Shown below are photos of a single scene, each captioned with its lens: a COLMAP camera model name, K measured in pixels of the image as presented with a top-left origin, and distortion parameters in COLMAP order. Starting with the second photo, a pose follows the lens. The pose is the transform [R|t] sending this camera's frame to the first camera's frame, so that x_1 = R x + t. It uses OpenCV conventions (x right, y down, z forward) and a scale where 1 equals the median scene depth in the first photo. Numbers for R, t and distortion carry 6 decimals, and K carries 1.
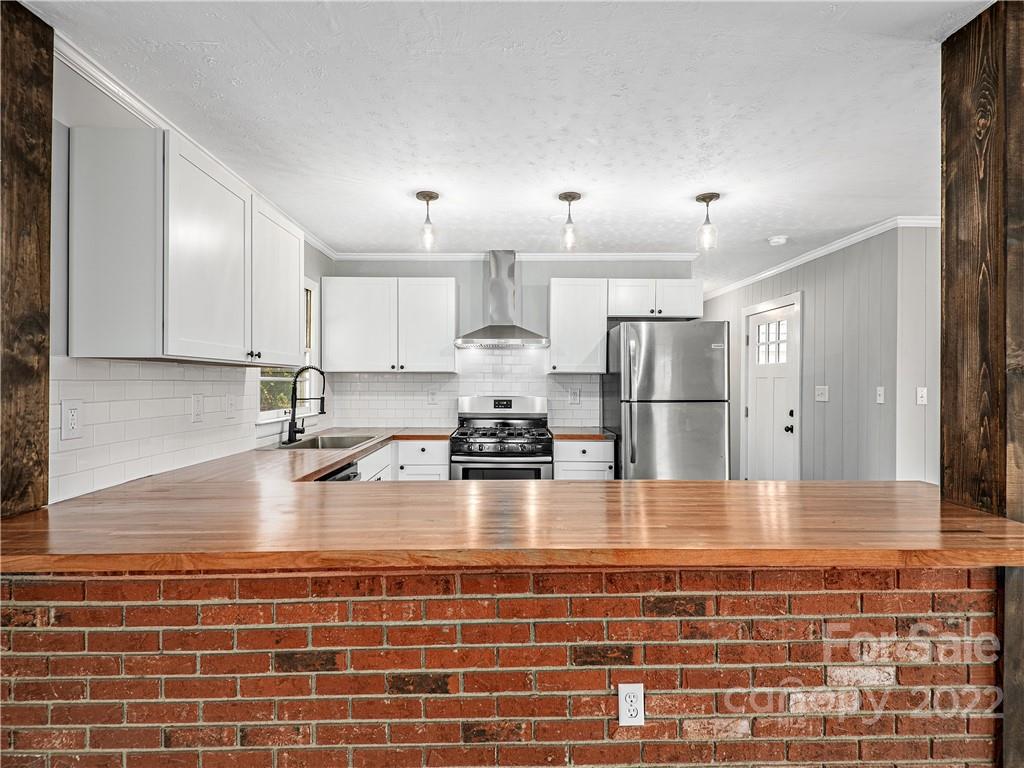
lens RADIAL K [[532.3, 0, 507.2], [0, 532.3, 378.7], [0, 0, 1]] dist [0.032529, -0.027127]
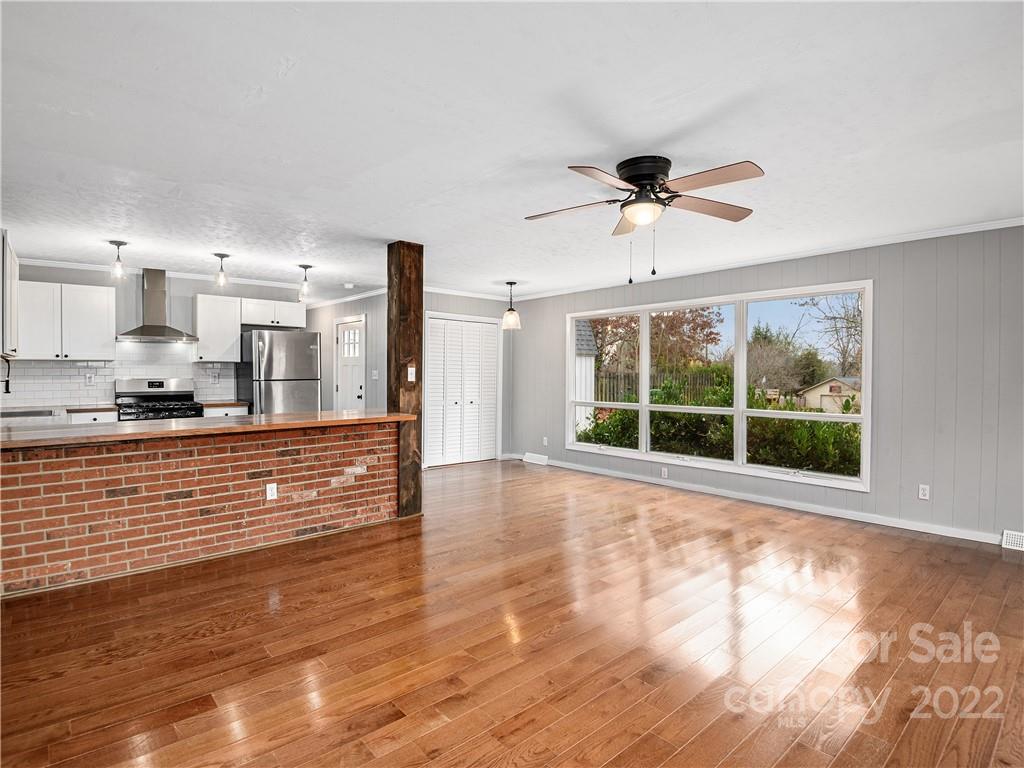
lens RADIAL K [[541.6, 0, 512.7], [0, 541.6, 380.2], [0, 0, 1]] dist [-0.004458, -0.031999]
pose [[0.764966, -0.012697, 0.643945, -0.386362], [-0.005646, 0.999635, 0.026418, -0.008165], [-0.644046, -0.023845, 0.764615, -1.214207]]
